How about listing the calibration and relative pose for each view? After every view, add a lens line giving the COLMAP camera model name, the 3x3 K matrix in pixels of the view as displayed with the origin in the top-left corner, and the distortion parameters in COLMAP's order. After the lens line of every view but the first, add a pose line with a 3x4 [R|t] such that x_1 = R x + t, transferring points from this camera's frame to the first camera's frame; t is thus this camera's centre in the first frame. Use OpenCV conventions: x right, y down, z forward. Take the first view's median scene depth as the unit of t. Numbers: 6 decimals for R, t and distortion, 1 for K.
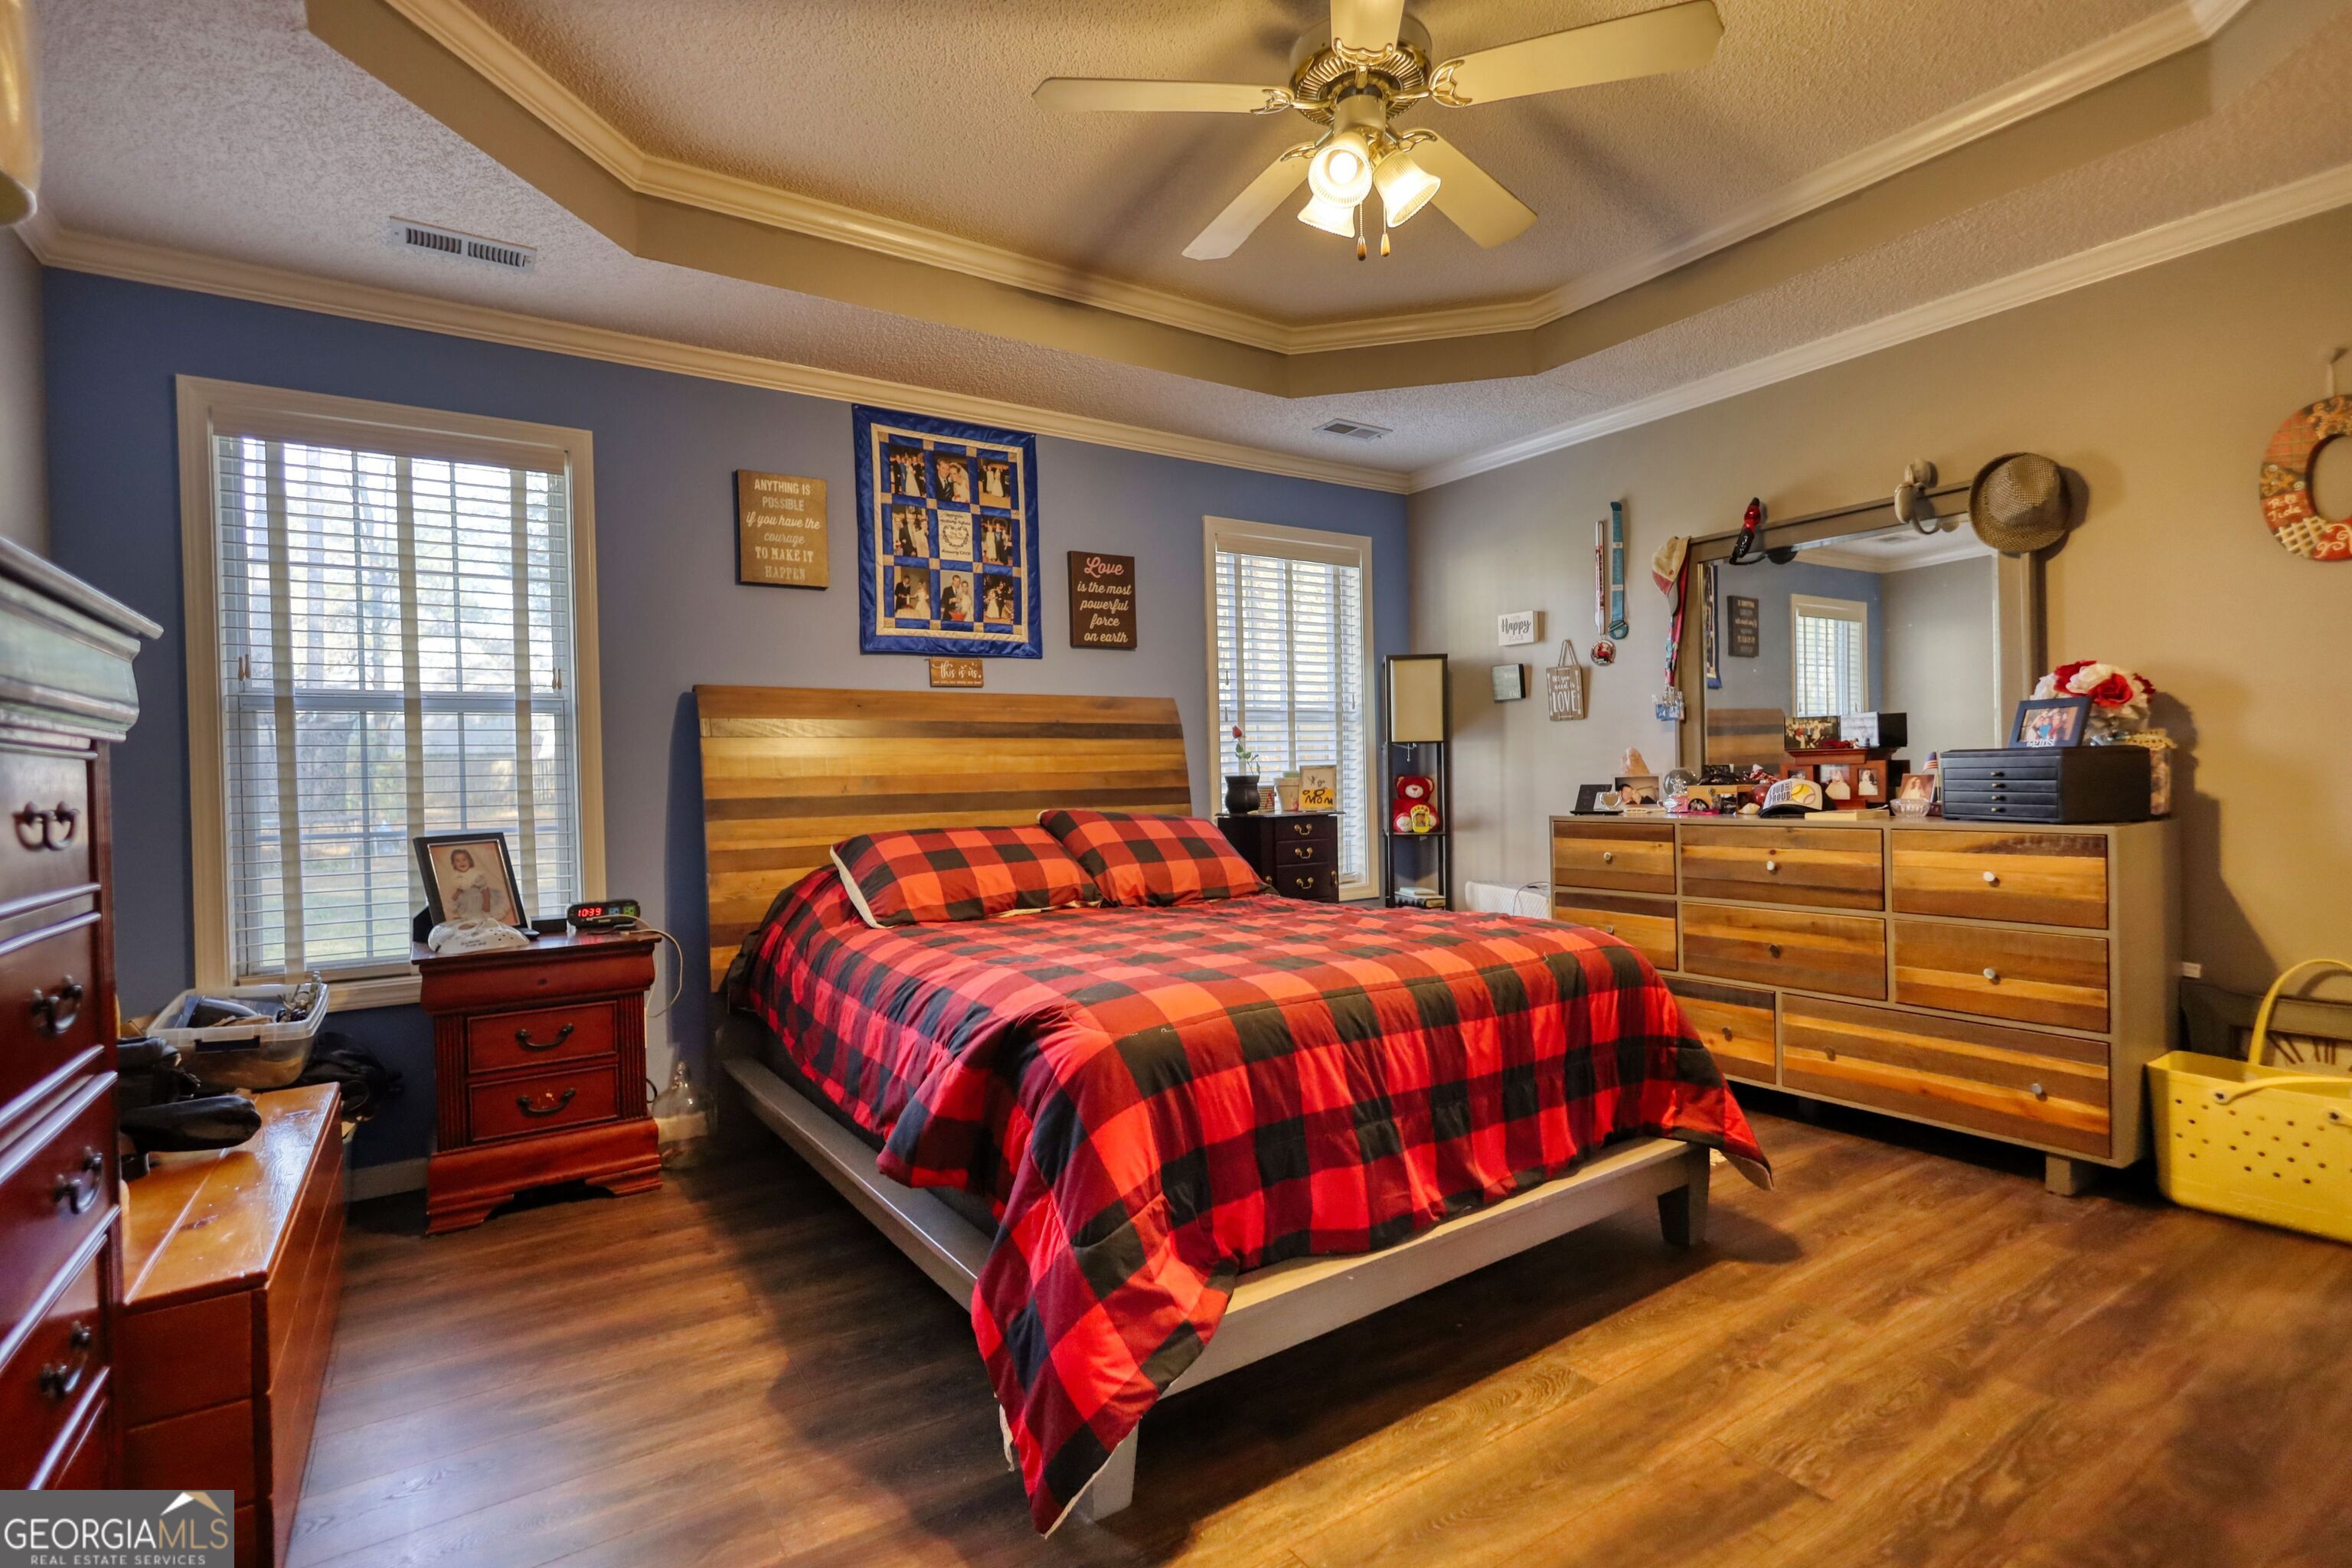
lens RADIAL K [[1117.8, 0, 1119.7], [0, 1117.8, 809.7], [0, 0, 1]] dist [-0.014830, 0.000314]
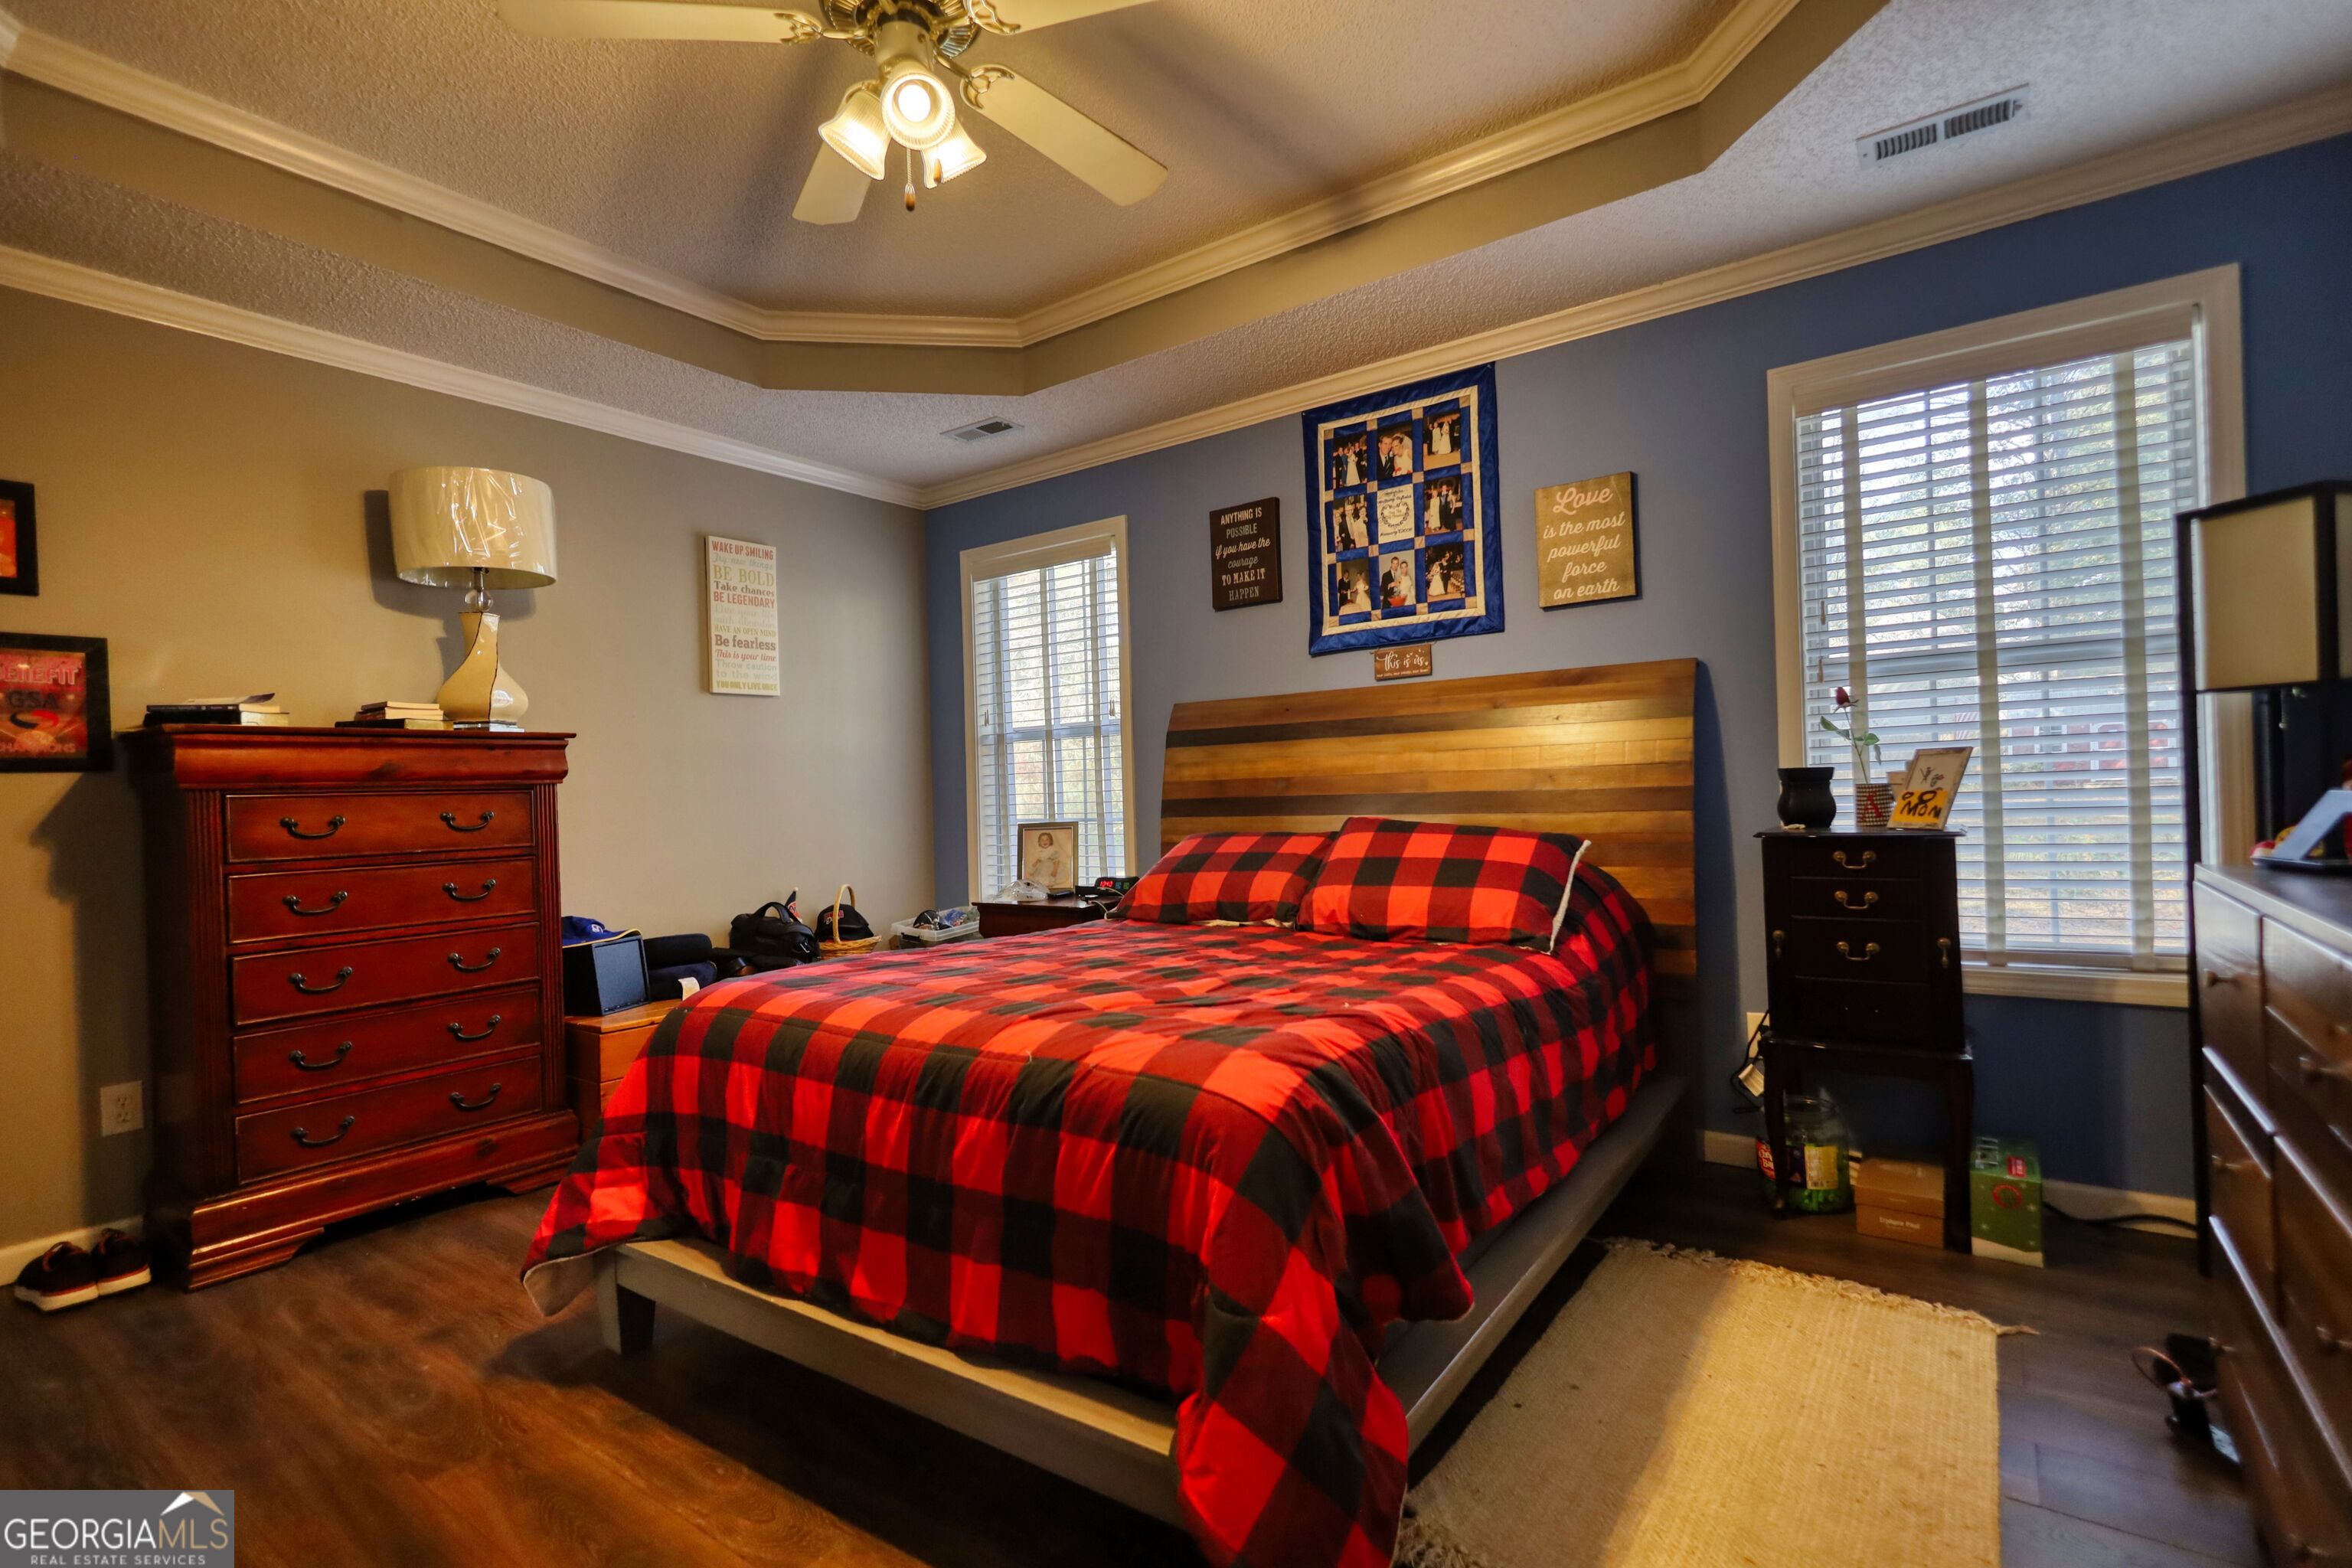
lens RADIAL K [[1122.9, 0, 1183.3], [0, 1122.9, 790.0], [0, 0, 1]] dist [0.003126, 0.000906]
pose [[0.352180, 0.018282, -0.935754, 0.664387], [0.012409, 0.999630, 0.024201, -0.042525], [0.935850, -0.020135, 0.351823, 0.506931]]
